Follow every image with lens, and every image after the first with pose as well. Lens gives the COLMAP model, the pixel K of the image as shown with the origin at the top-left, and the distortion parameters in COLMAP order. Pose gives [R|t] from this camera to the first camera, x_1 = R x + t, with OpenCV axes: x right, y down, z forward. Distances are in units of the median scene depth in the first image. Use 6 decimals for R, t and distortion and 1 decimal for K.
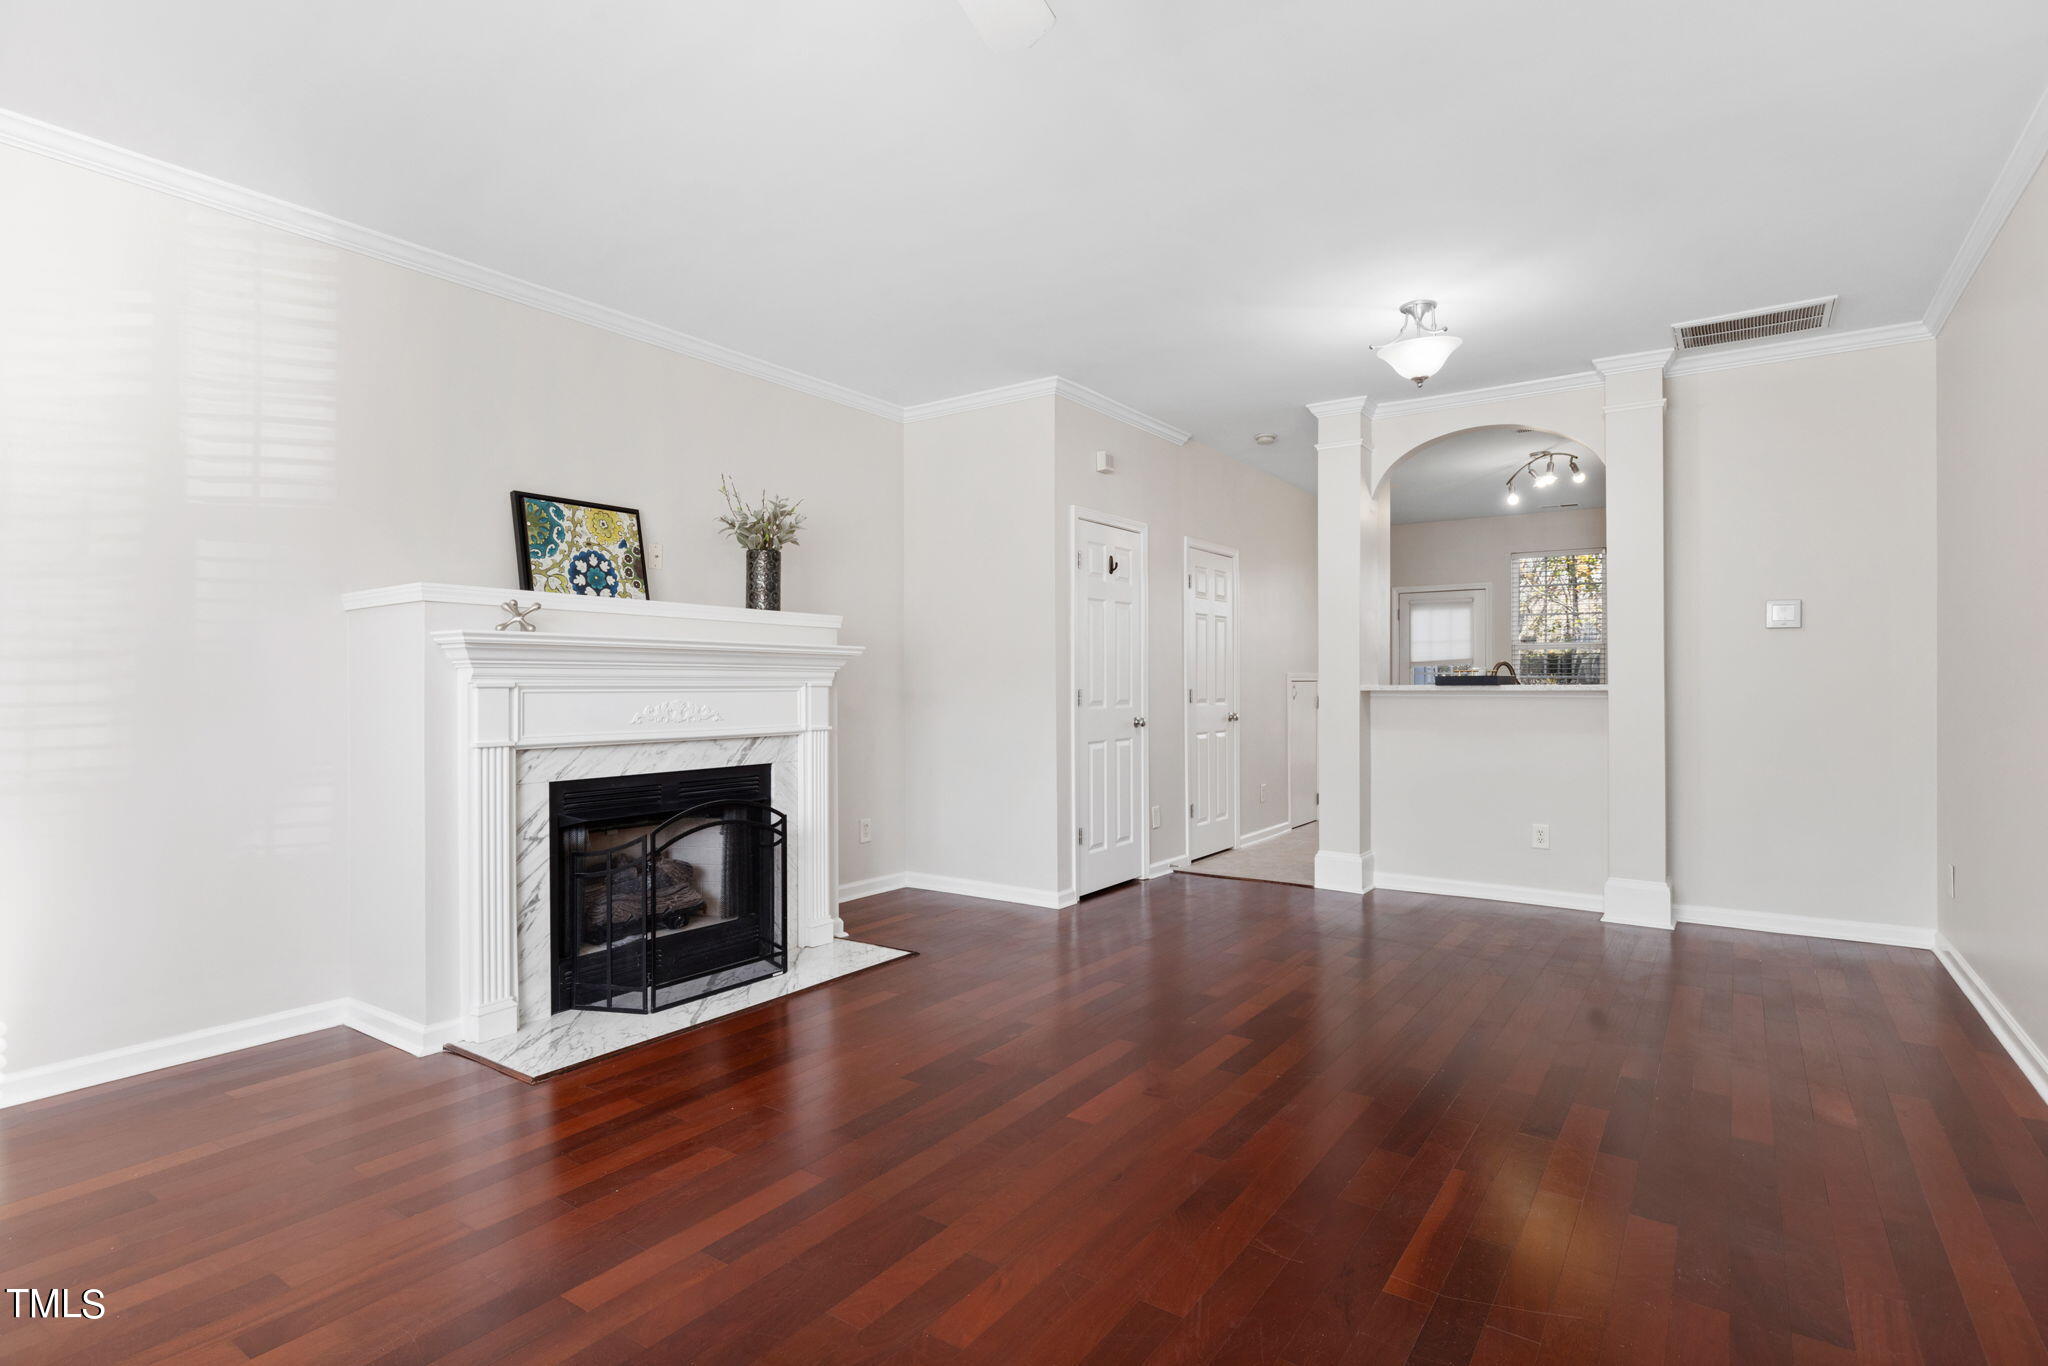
lens RADIAL K [[1020.7, 0, 1024.0], [0, 1020.7, 683.0], [0, 0, 1]] dist [0.001266, -0.000234]
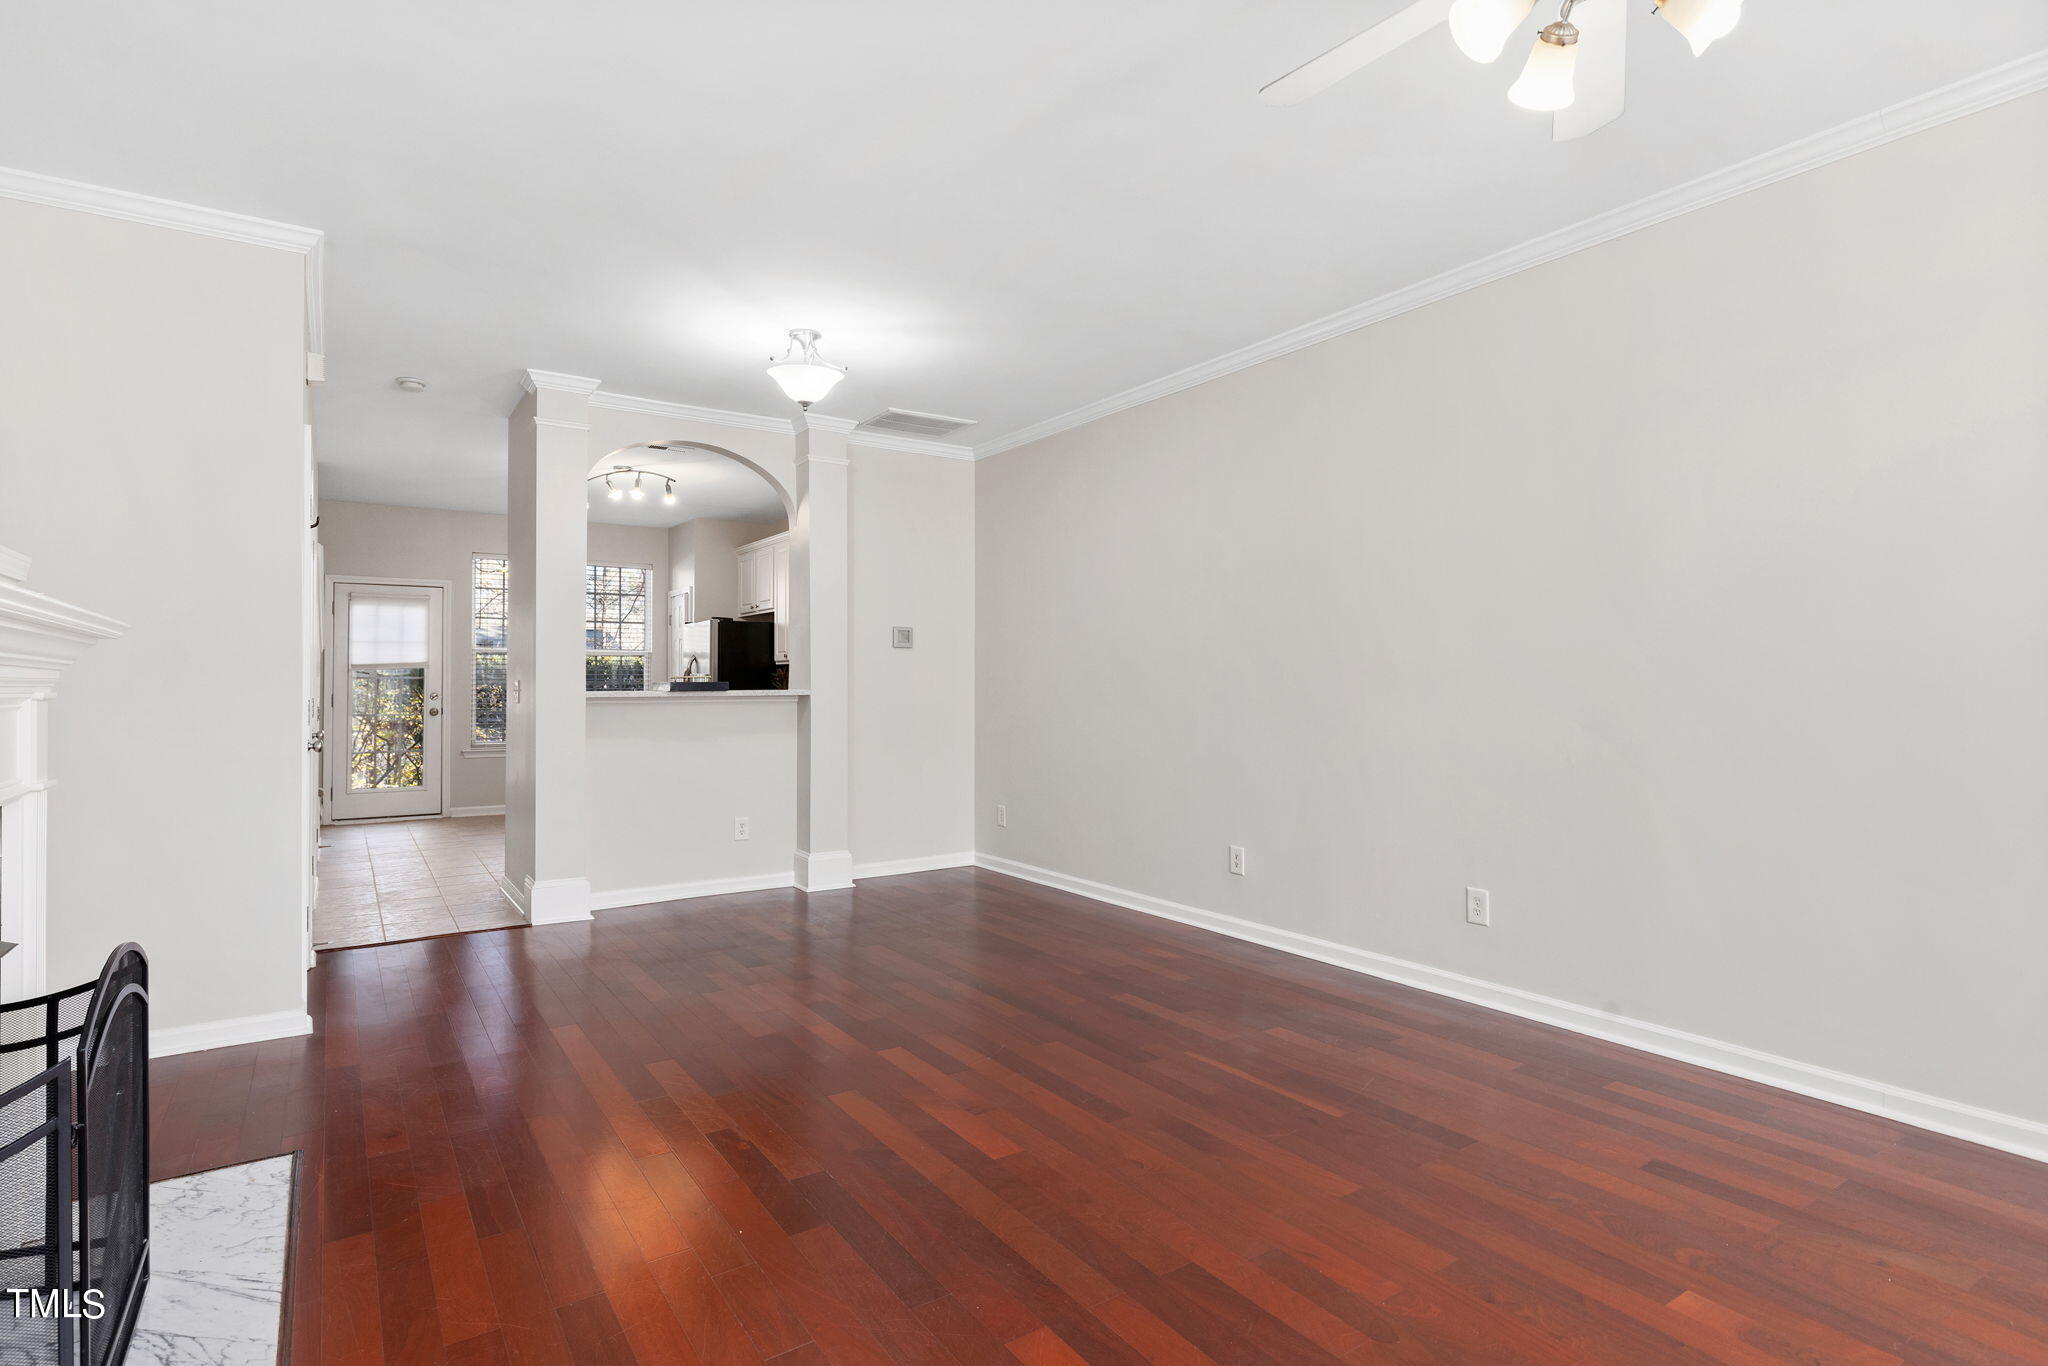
lens RADIAL K [[1020.7, 0, 1024.0], [0, 1020.7, 683.0], [0, 0, 1]] dist [0.001266, -0.000234]
pose [[0.363328, 0.003110, 0.931656, -0.516319], [0.001347, 0.999992, -0.003863, -0.002407], [-0.931661, 0.002658, 0.363320, 0.404016]]
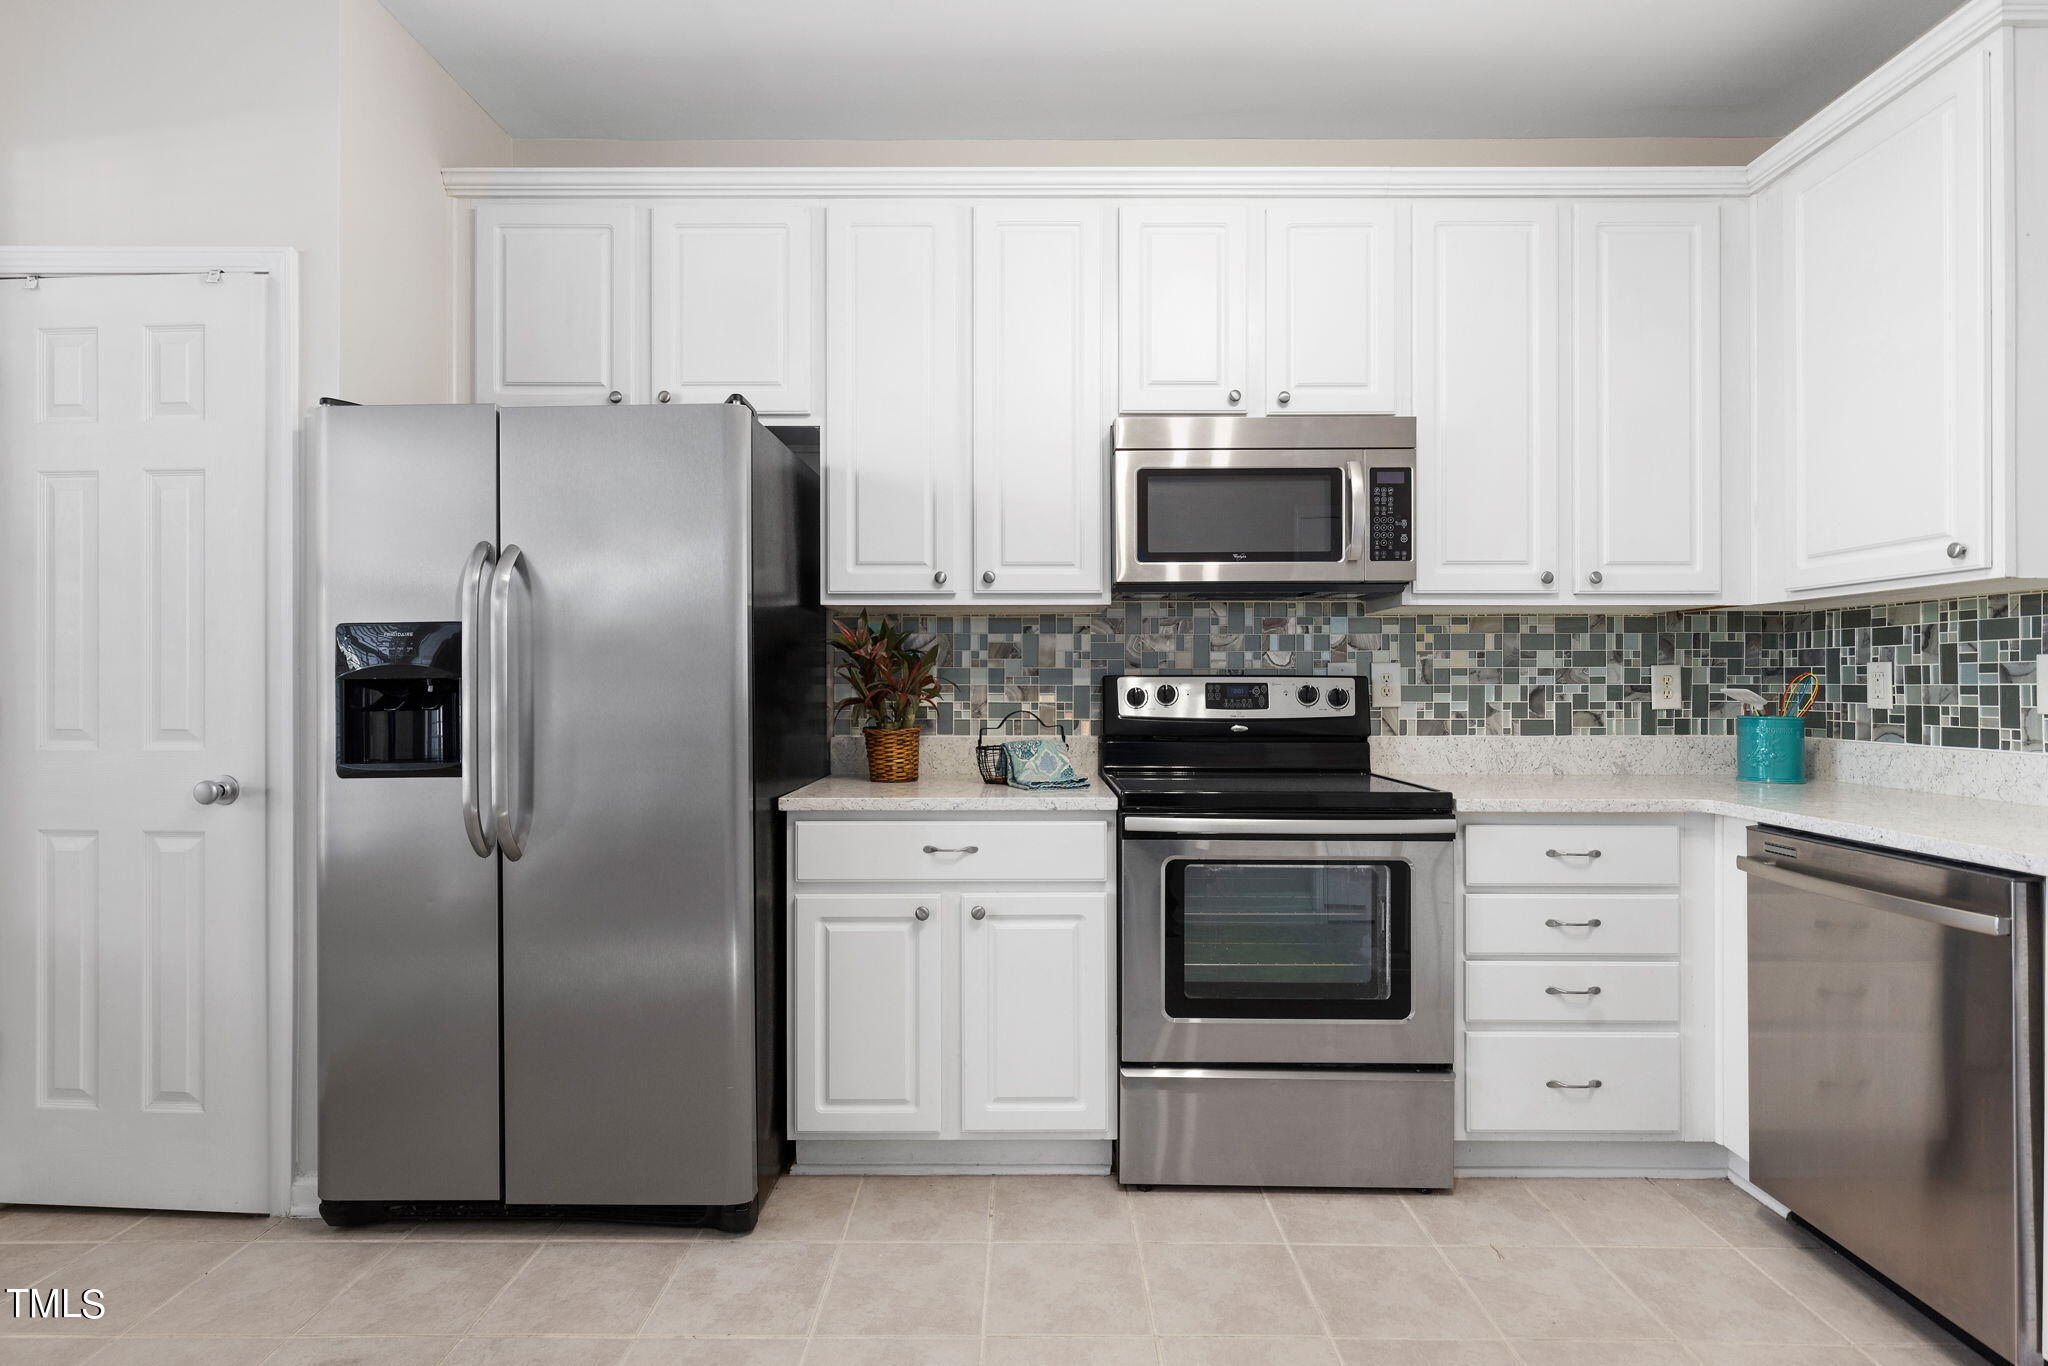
lens RADIAL K [[1012.9, 0, 1022.0], [0, 1012.9, 677.8], [0, 0, 1]] dist [0.001088, -0.000612]
pose [[-0.564389, 0.004387, 0.825497, 0.679773], [0.002388, 0.999990, -0.003681, -0.002058], [-0.825506, -0.000106, -0.564394, 1.902303]]
